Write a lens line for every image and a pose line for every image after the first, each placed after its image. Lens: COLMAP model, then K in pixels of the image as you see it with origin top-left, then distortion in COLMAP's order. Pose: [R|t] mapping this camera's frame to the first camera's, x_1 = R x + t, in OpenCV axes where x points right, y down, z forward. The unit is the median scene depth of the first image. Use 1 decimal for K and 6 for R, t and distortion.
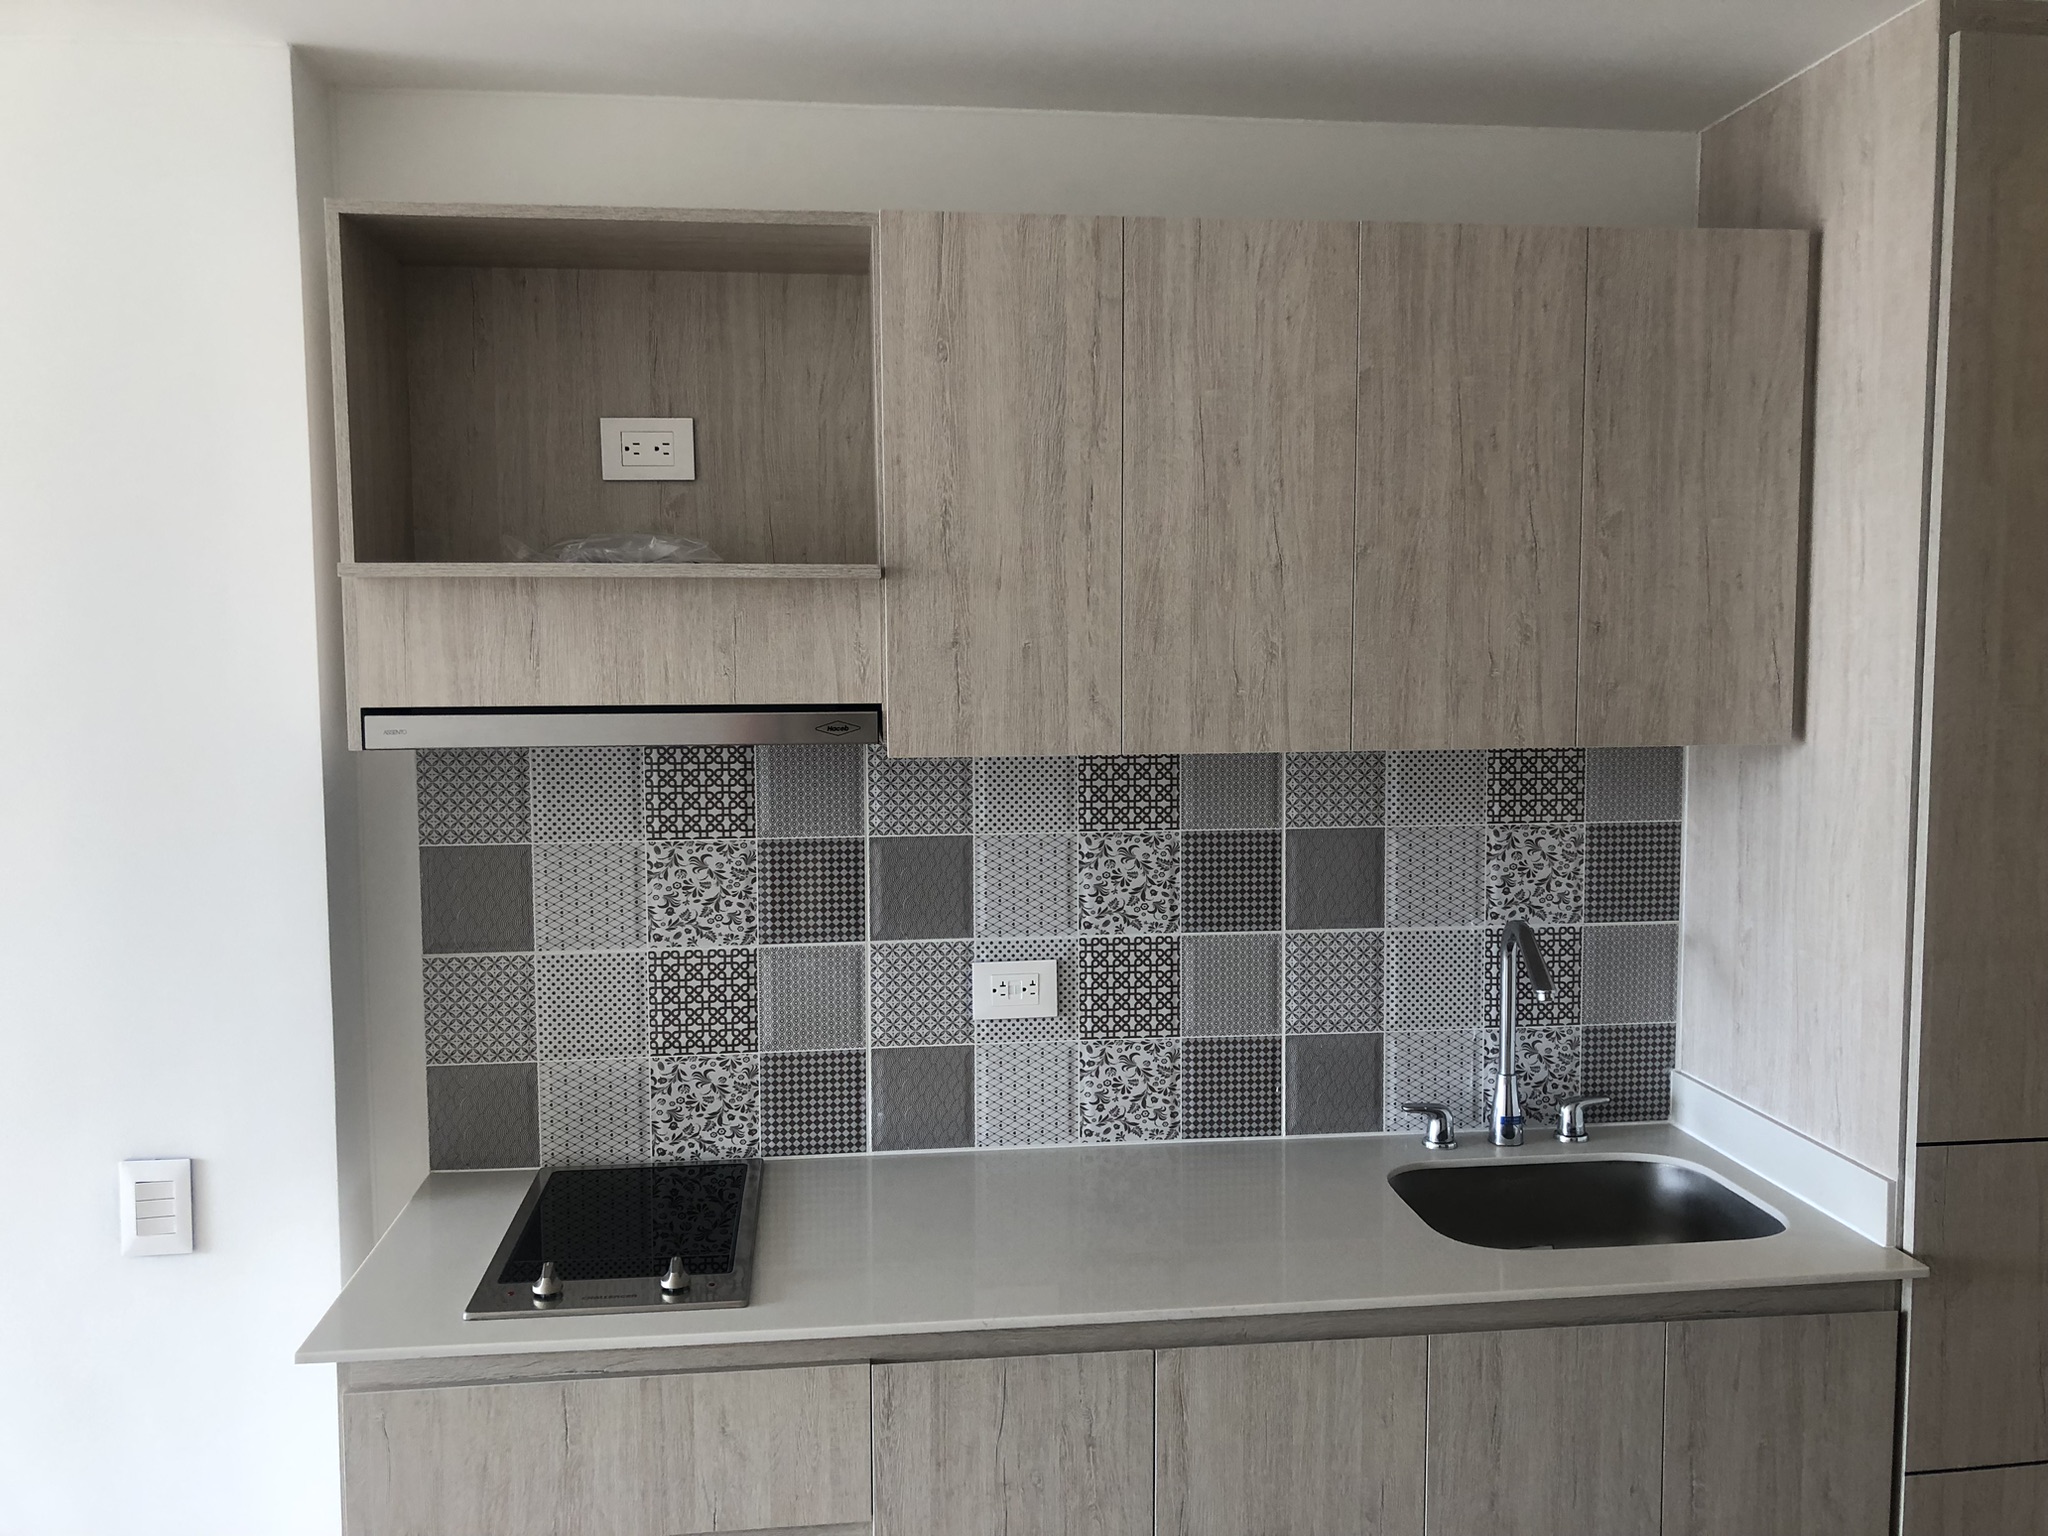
lens RADIAL K [[1699.6, 0, 1047.9], [0, 1699.6, 770.3], [0, 0, 1]] dist [0.095156, -0.155670]
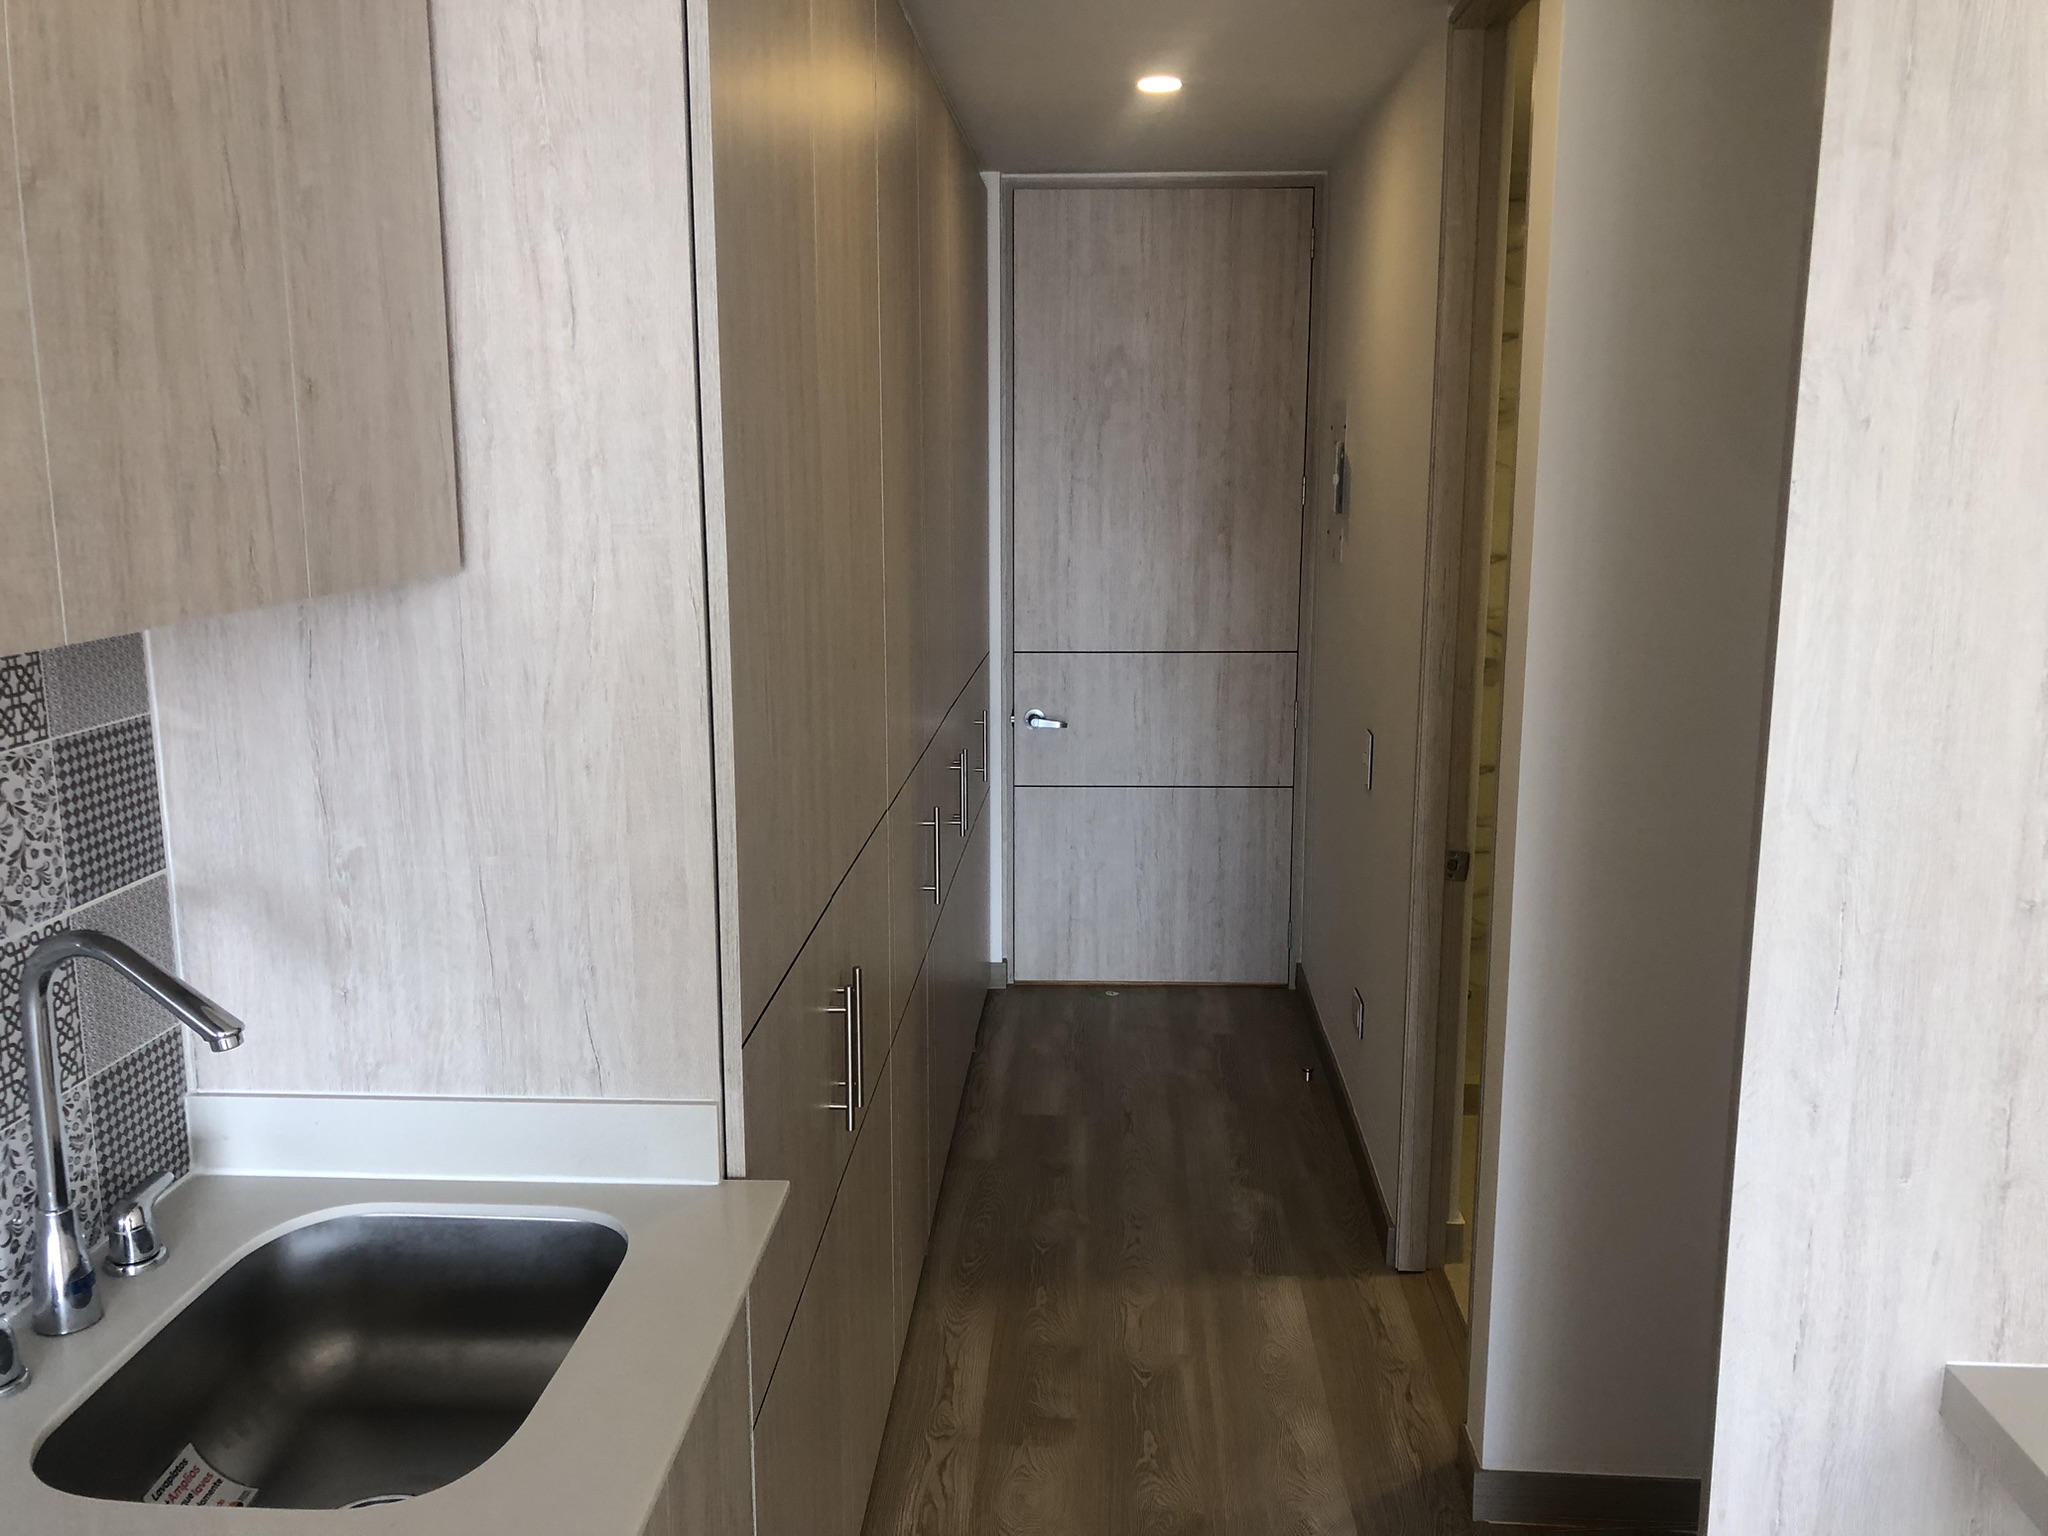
lens RADIAL K [[1674.6, 0, 1007.5], [0, 1674.6, 768.1], [0, 0, 1]] dist [0.000780, -0.001597]
pose [[0.184502, -0.178200, 0.966542, -0.185518], [0.079313, 0.982918, 0.166080, -0.030021], [-0.979627, 0.046017, 0.195484, 0.616502]]
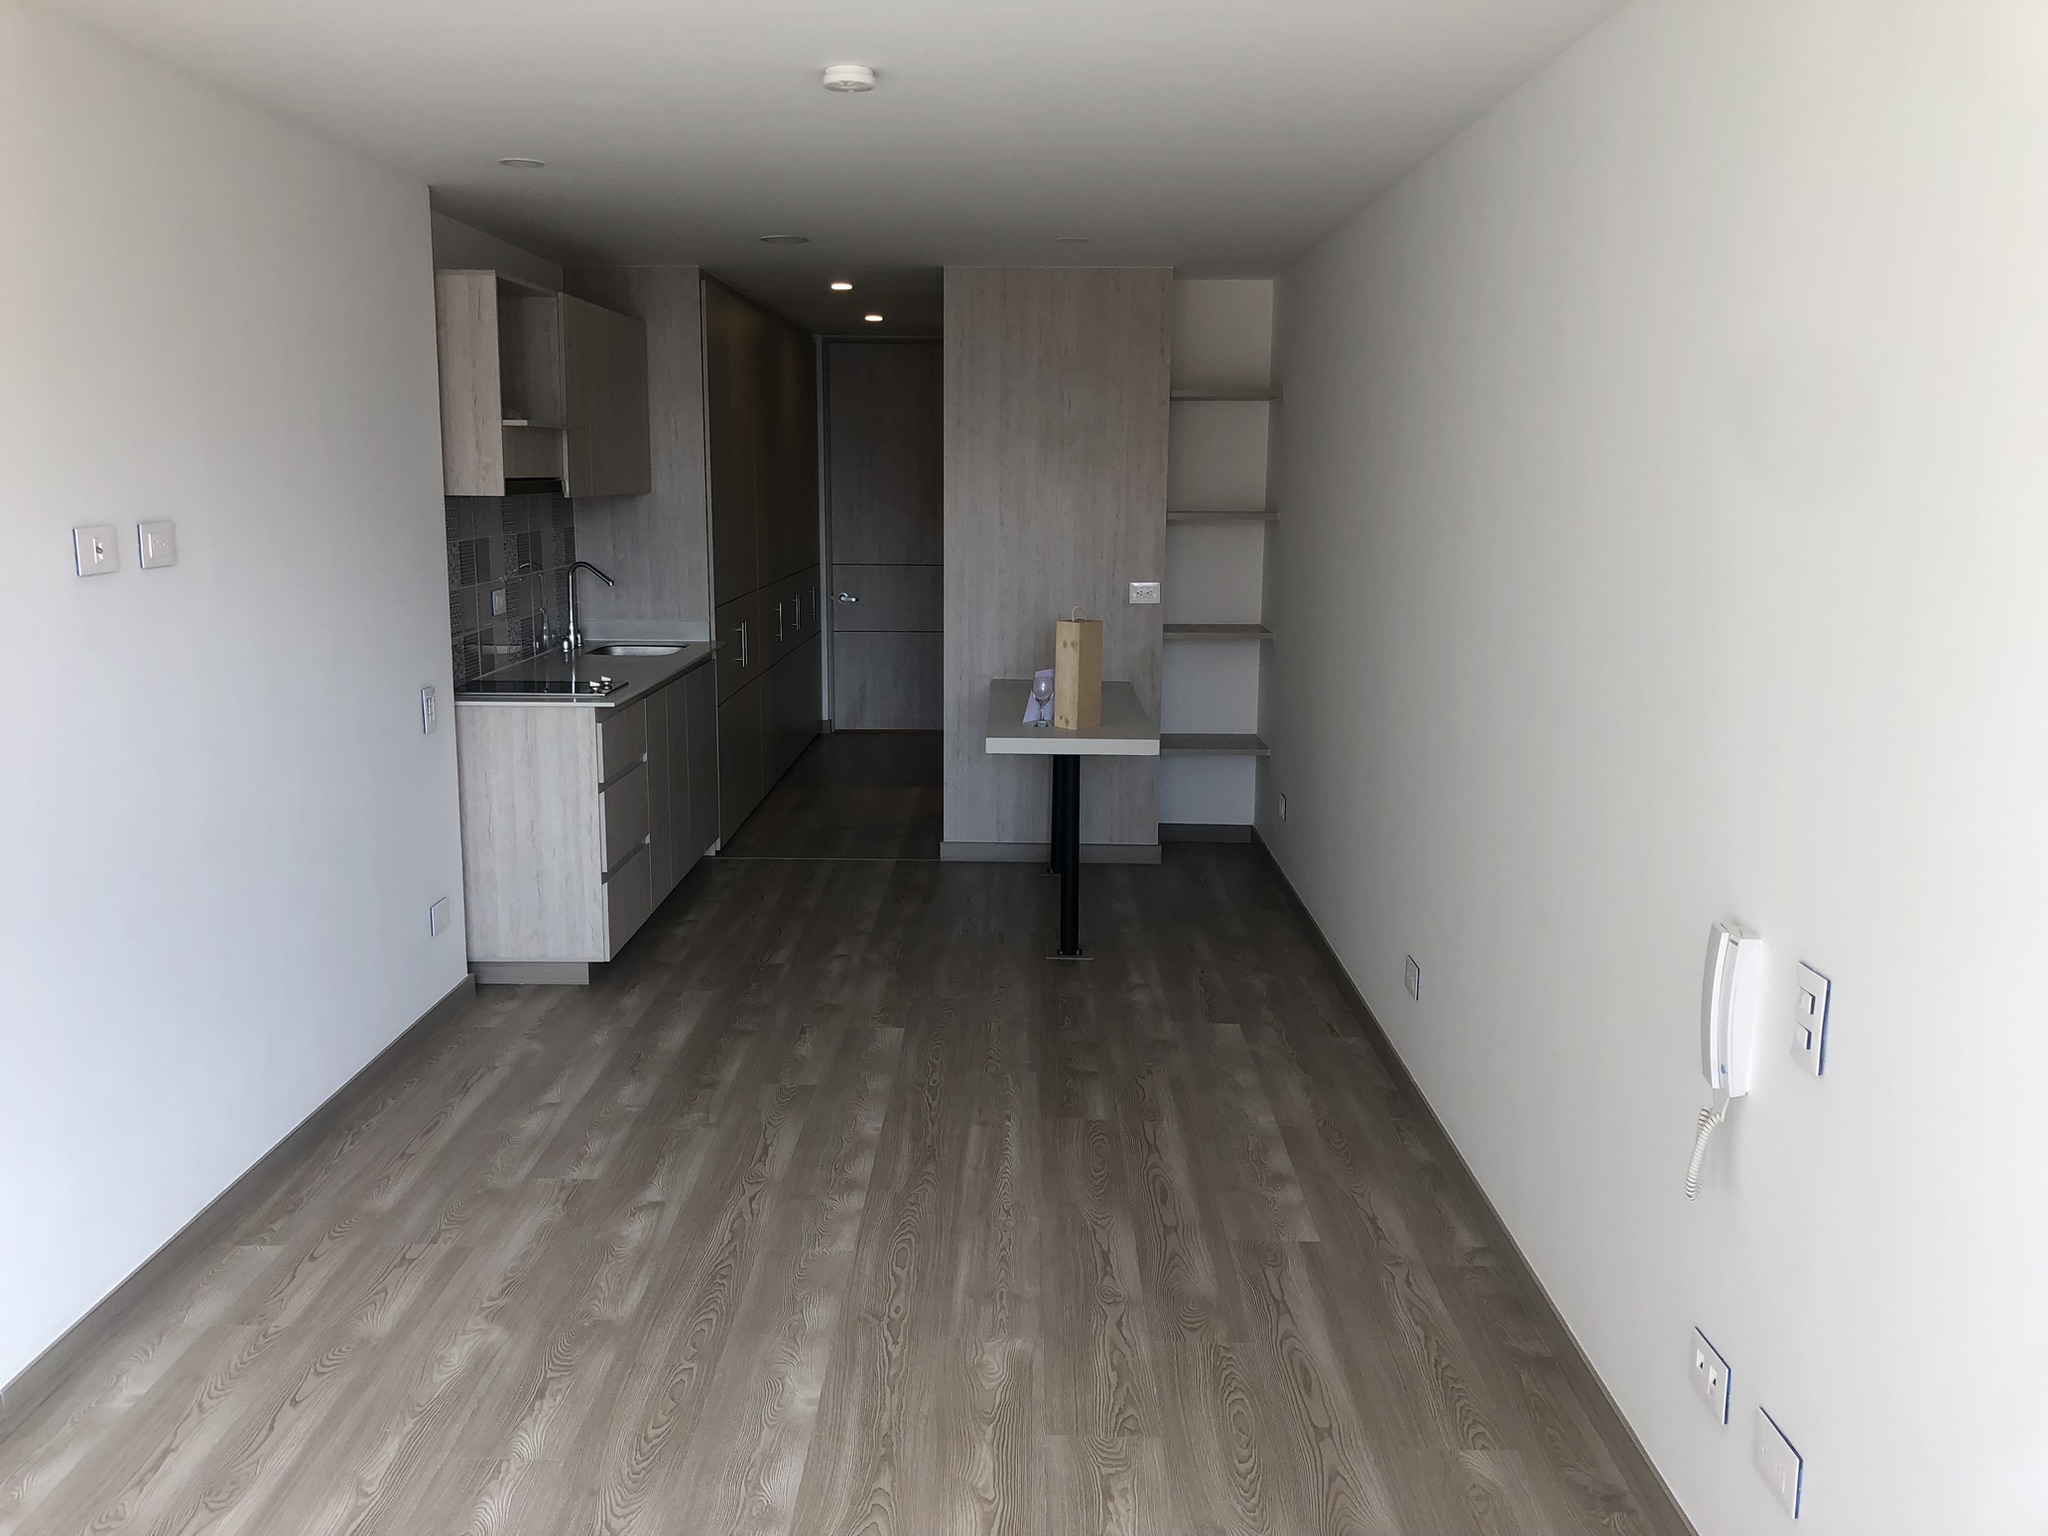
lens RADIAL K [[1648.4, 0, 1024.0], [0, 1648.4, 768.0], [0, 0, 1]] dist [0.065775, -0.183458]
pose [[0.130721, -0.171472, 0.976478, -2.302467], [0.070244, 0.984056, 0.163399, 0.031024], [-0.988928, 0.047232, 0.140681, -0.046990]]
